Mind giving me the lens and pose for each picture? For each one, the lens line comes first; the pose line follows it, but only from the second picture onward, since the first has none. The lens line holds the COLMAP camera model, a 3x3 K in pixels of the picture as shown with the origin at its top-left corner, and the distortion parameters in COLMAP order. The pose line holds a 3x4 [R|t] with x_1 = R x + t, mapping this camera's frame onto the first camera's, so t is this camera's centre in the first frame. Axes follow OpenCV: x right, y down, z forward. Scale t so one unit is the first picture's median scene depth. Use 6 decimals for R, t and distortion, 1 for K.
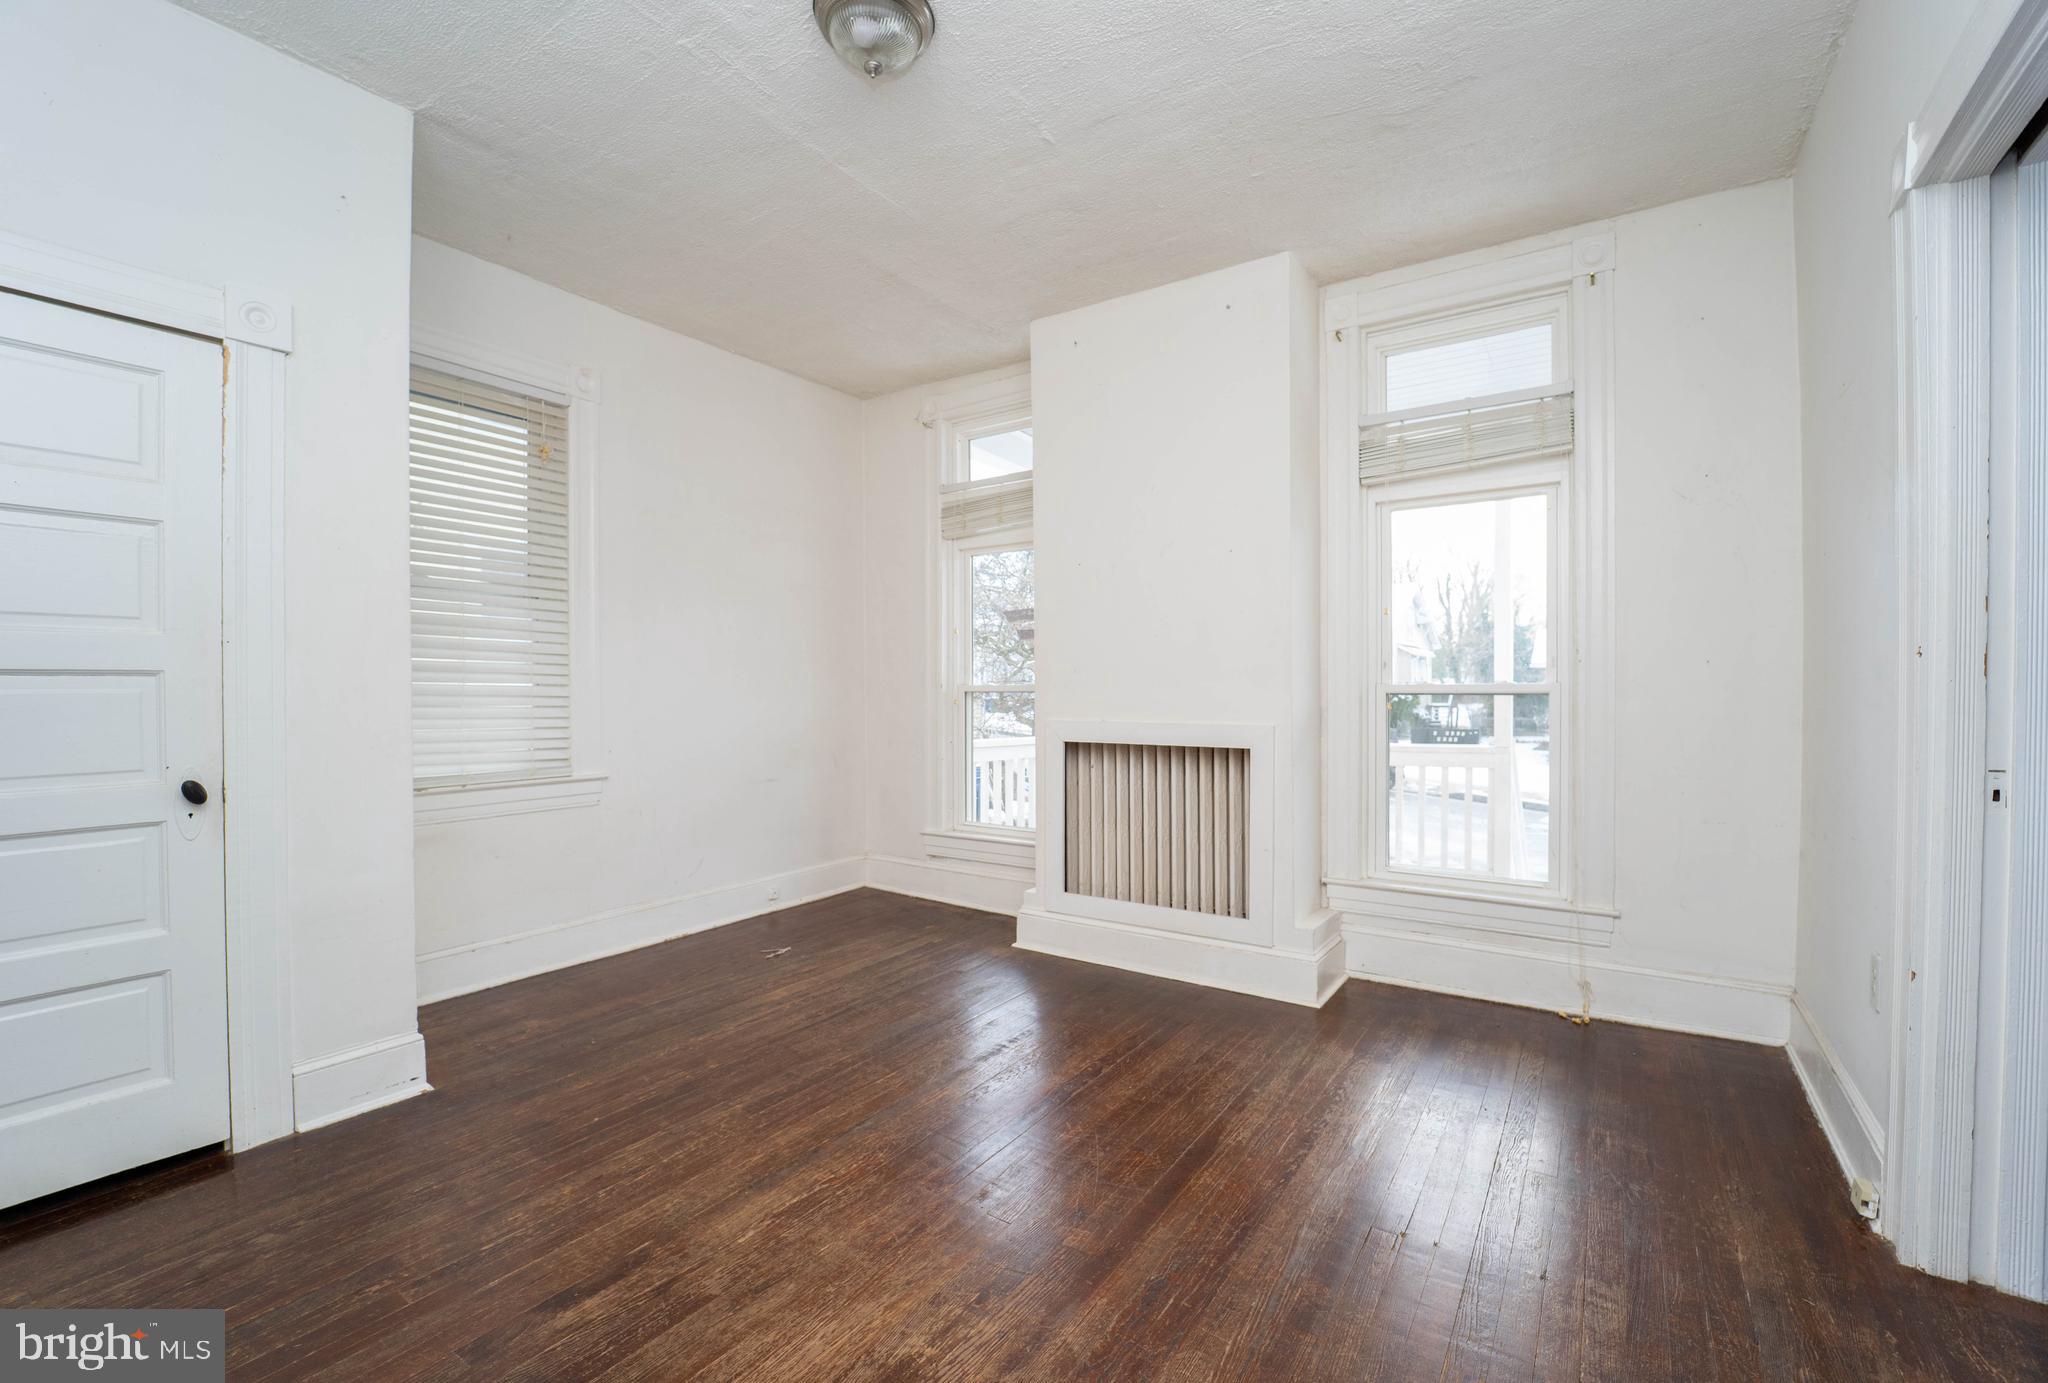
lens RADIAL K [[826.5, 0, 1019.8], [0, 826.5, 679.3], [0, 0, 1]] dist [-0.009447, -0.001031]
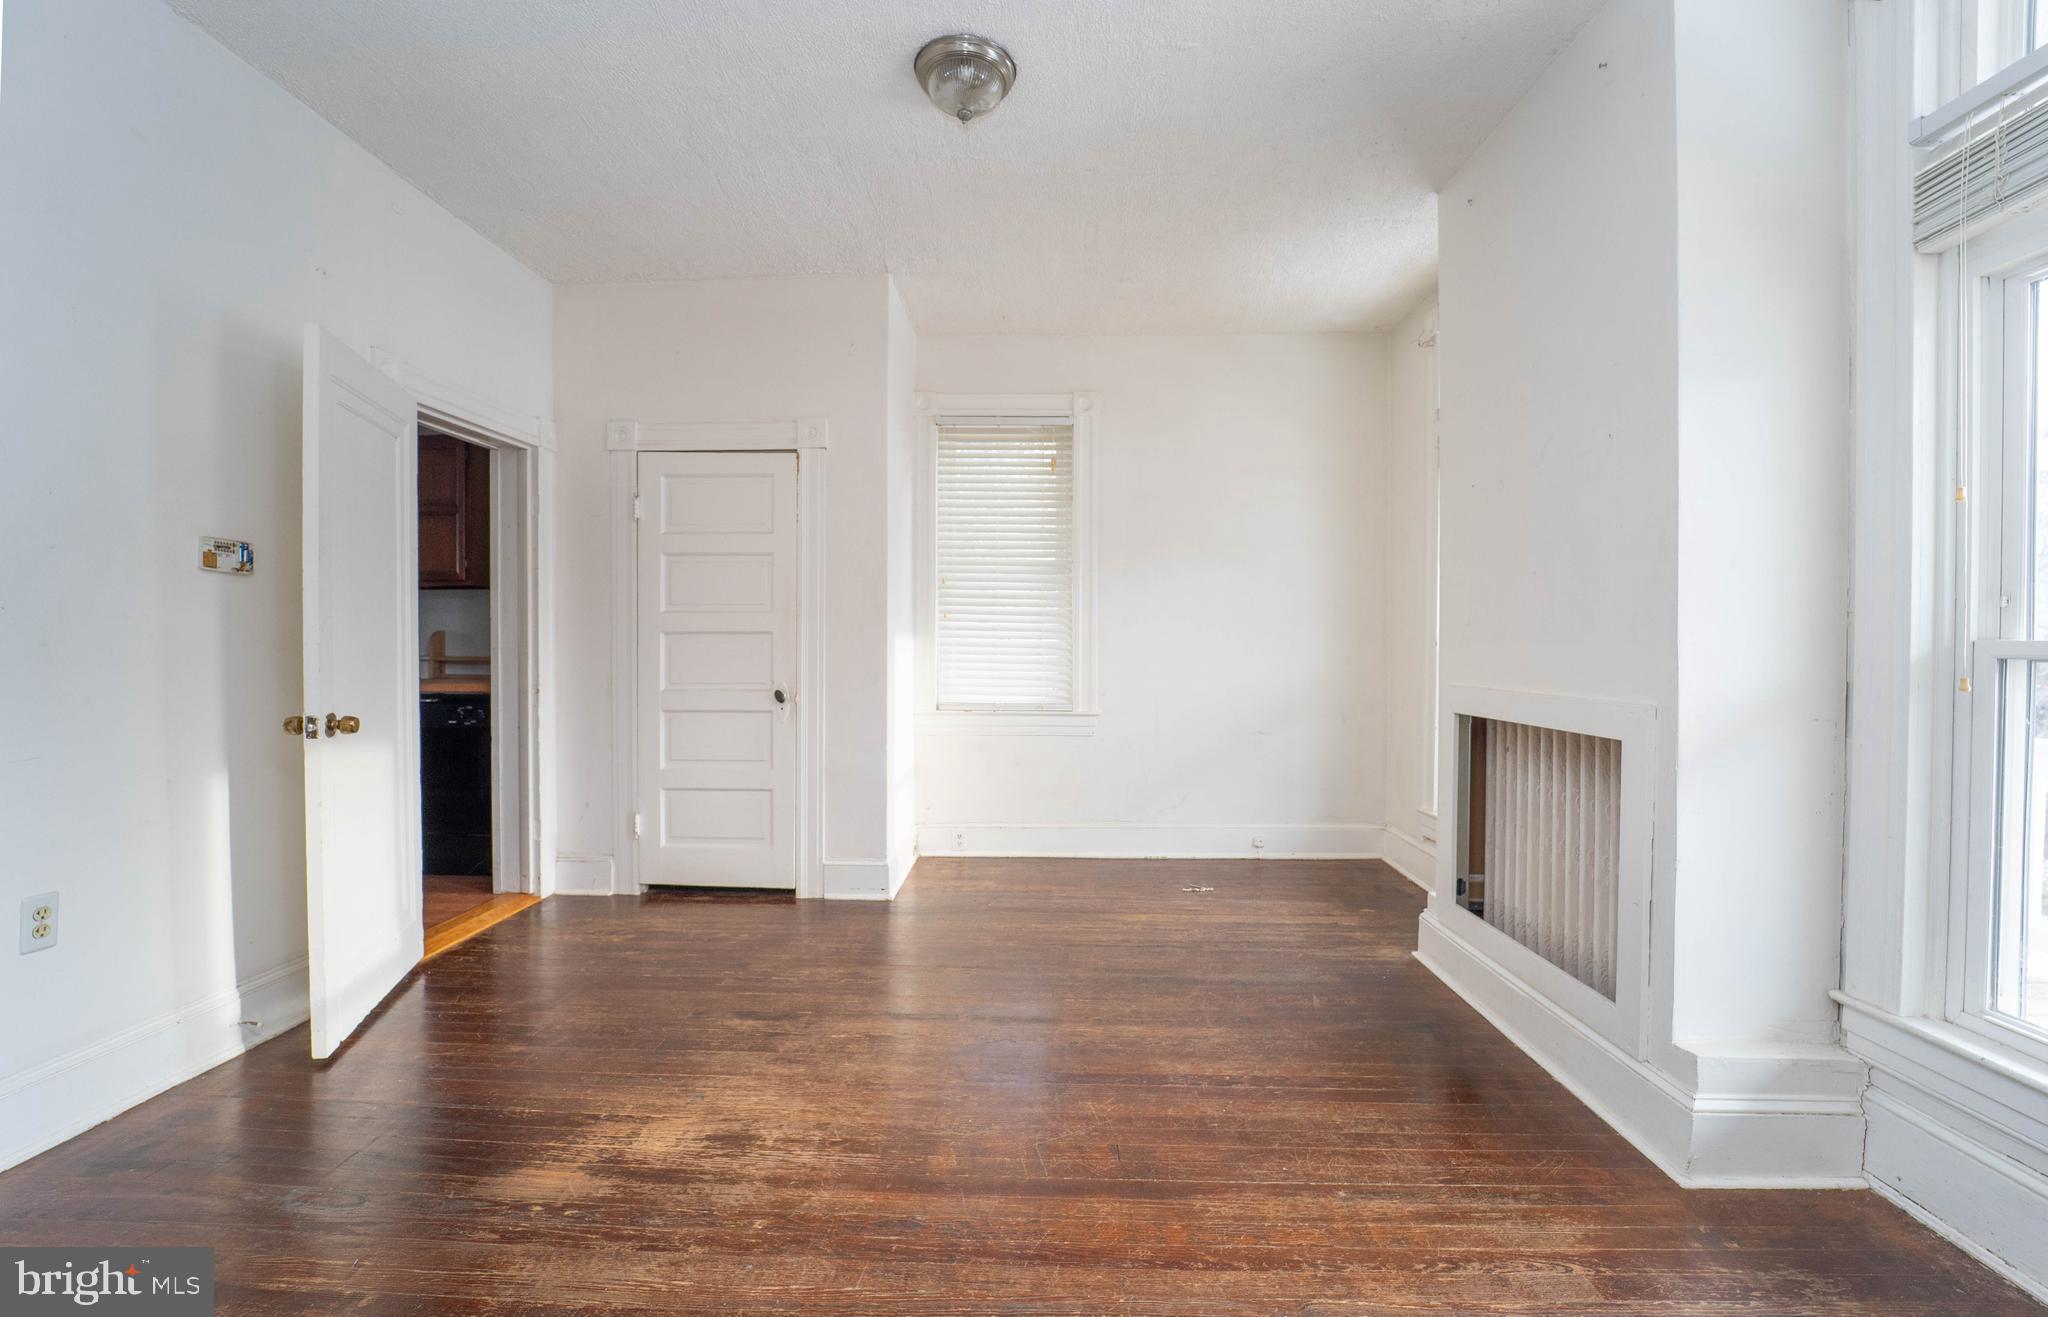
lens RADIAL K [[814.4, 0, 1059.3], [0, 814.4, 660.2], [0, 0, 1]] dist [-0.010446, -0.000233]
pose [[0.566566, 0.020133, -0.823770, 0.821957], [0.004478, 0.999612, 0.027510, 0.005330], [0.824004, -0.019275, 0.566256, 0.447038]]
